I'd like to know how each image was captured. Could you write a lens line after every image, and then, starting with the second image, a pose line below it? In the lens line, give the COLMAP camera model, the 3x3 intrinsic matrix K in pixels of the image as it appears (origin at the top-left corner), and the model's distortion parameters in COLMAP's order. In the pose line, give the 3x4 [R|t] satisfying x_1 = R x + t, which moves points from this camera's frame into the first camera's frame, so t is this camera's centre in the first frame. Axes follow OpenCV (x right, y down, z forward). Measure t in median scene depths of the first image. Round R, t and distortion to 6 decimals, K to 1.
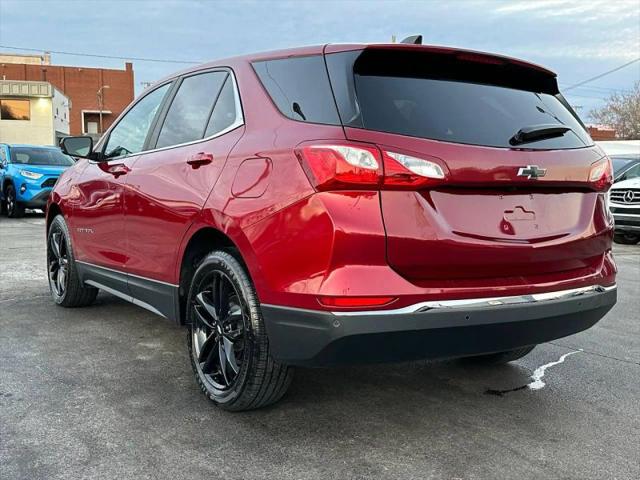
lens RADIAL K [[698.7, 0, 320.0], [0, 698.7, 240.0], [0, 0, 1]] dist [0.199678, -0.439882]
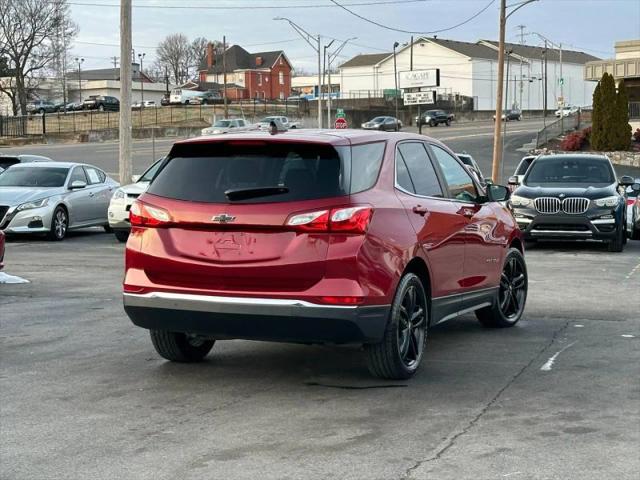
lens RADIAL K [[1207.5, 0, 320.0], [0, 1207.5, 240.0], [0, 0, 1]] dist [0.120680, 0.104184]
pose [[0.533801, 0.032432, -0.844988, 2.258214], [-0.069478, 0.997568, -0.005603, -0.040575], [0.842751, 0.061699, 0.534756, -0.208712]]
